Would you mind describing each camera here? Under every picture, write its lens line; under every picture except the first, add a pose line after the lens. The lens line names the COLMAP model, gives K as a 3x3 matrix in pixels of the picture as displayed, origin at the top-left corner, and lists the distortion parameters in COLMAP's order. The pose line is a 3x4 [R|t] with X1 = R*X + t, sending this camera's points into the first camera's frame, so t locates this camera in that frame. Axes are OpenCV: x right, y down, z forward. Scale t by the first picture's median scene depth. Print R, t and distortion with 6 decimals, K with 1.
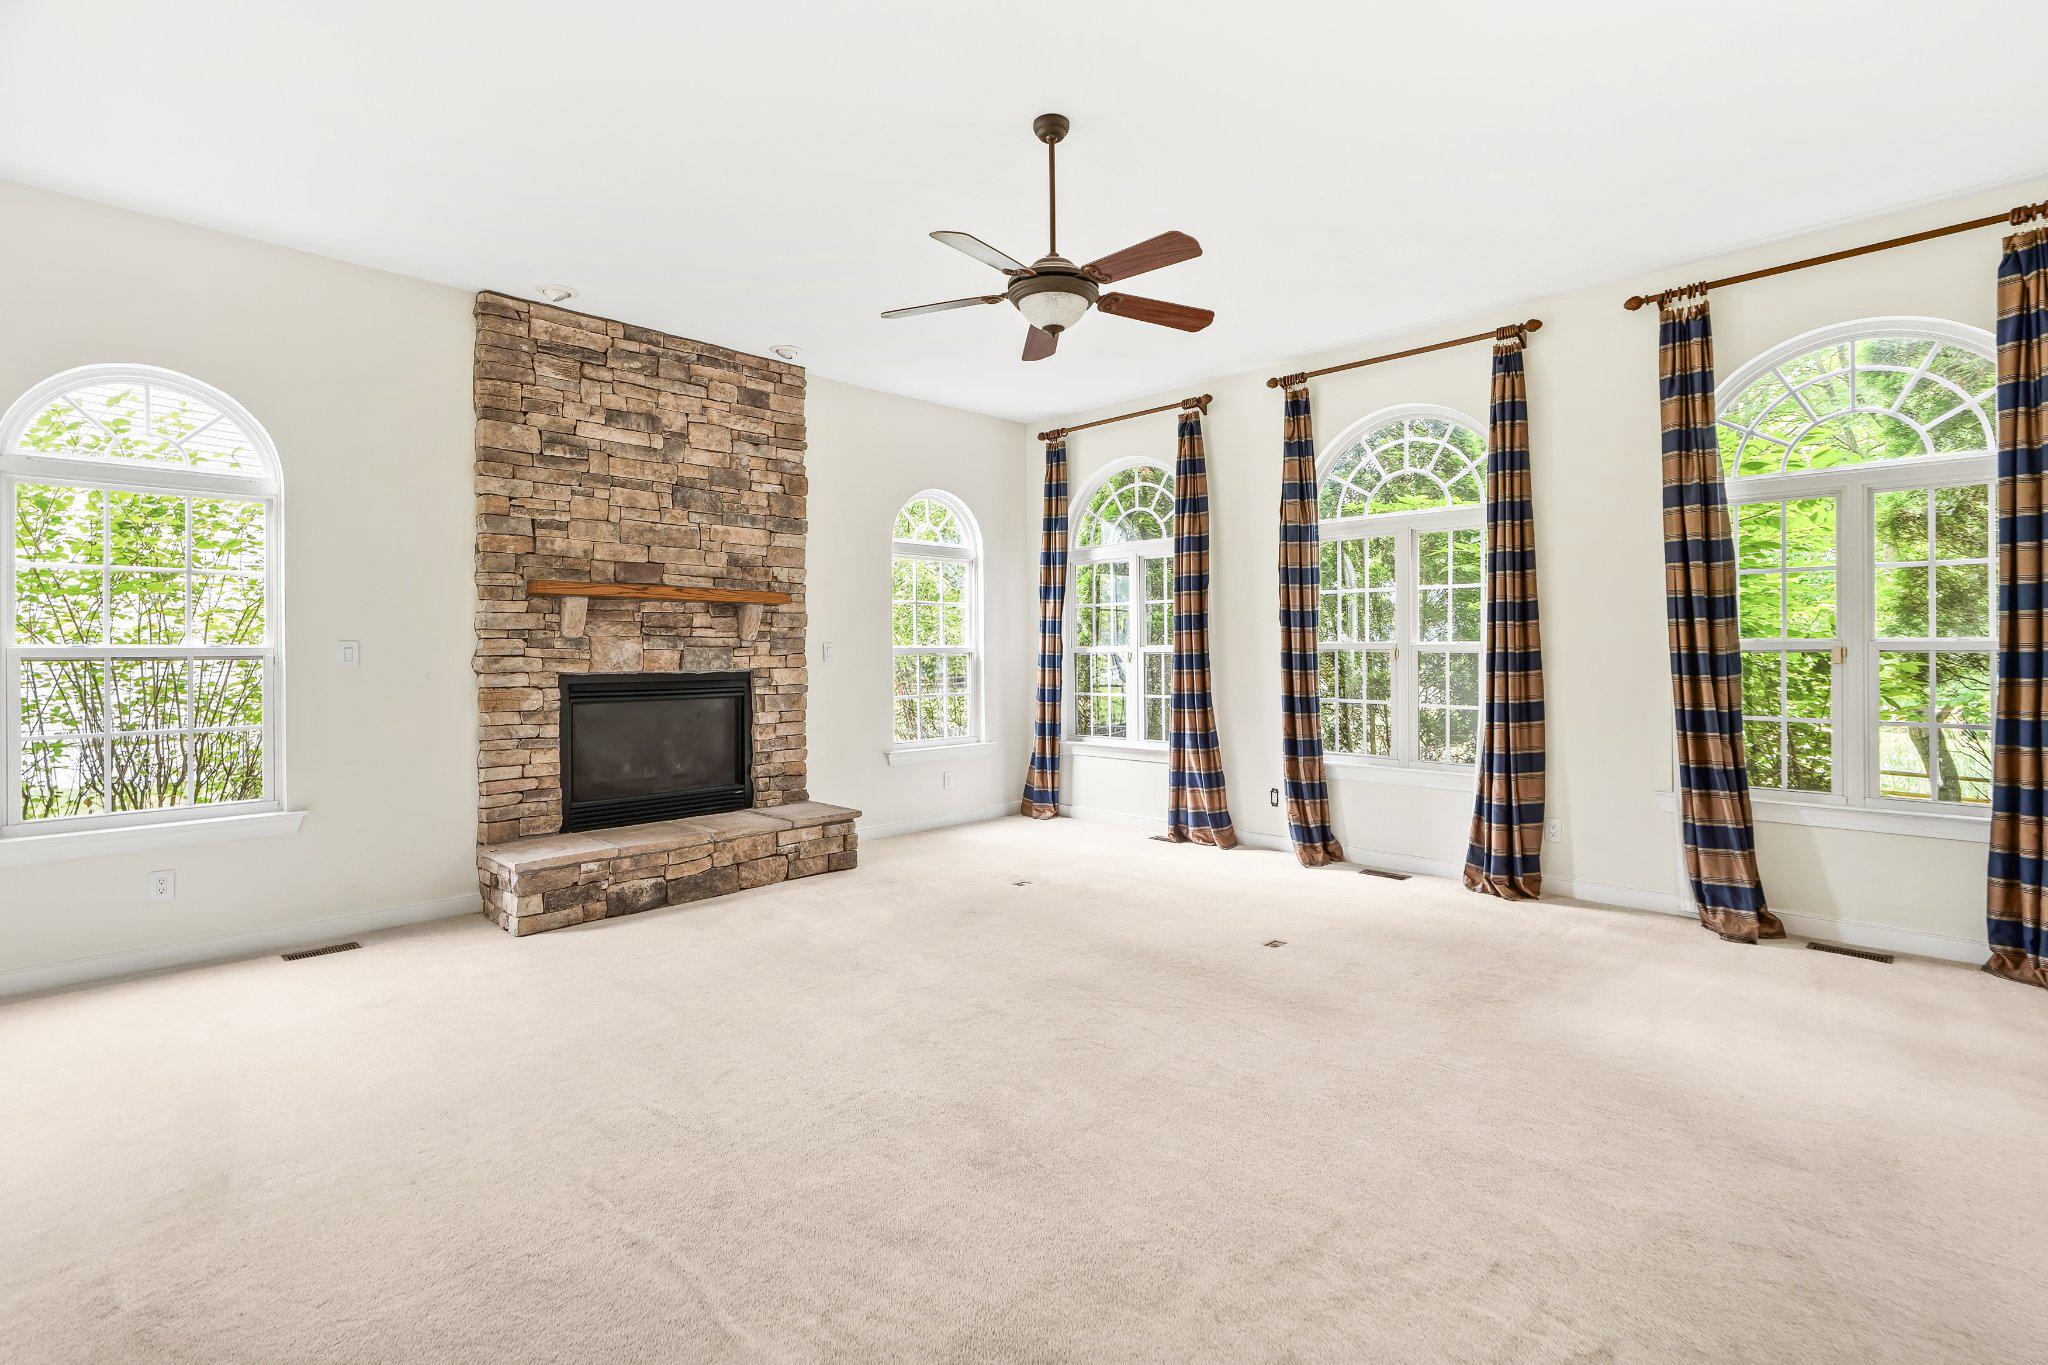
lens RADIAL K [[919.4, 0, 959.4], [0, 919.4, 649.9], [0, 0, 1]] dist [-0.001945, 0.000141]
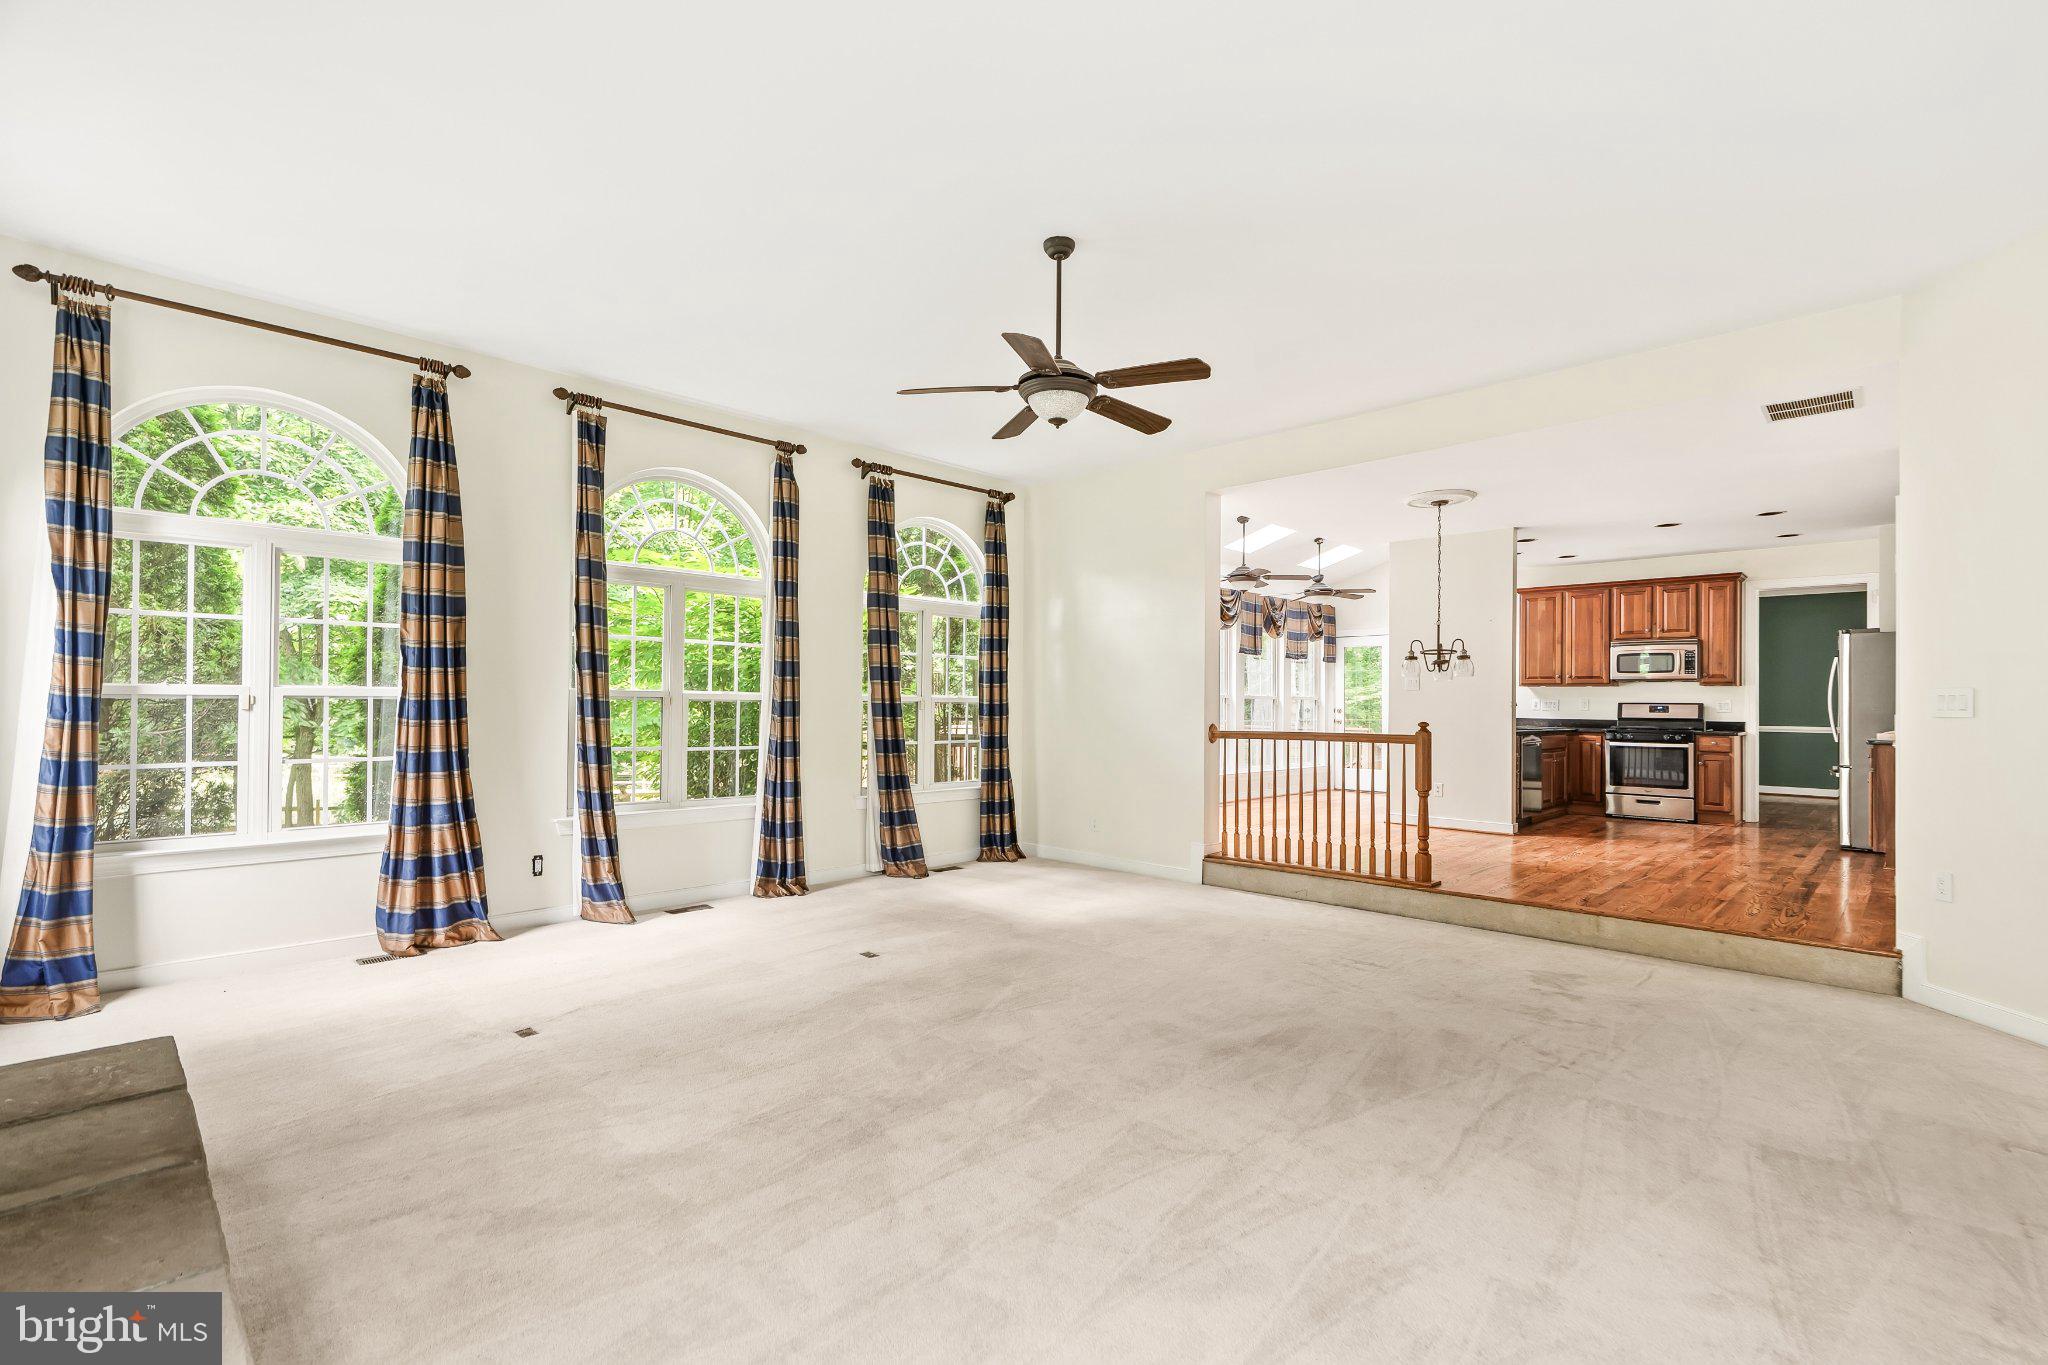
lens RADIAL K [[919.4, 0, 1019.0], [0, 919.4, 699.7], [0, 0, 1]] dist [-0.001945, 0.000141]
pose [[-0.020010, 0.005373, 0.999785, -0.536834], [-0.014334, 0.999881, -0.005660, 0.001888], [-0.999697, -0.014444, -0.019931, 0.565059]]
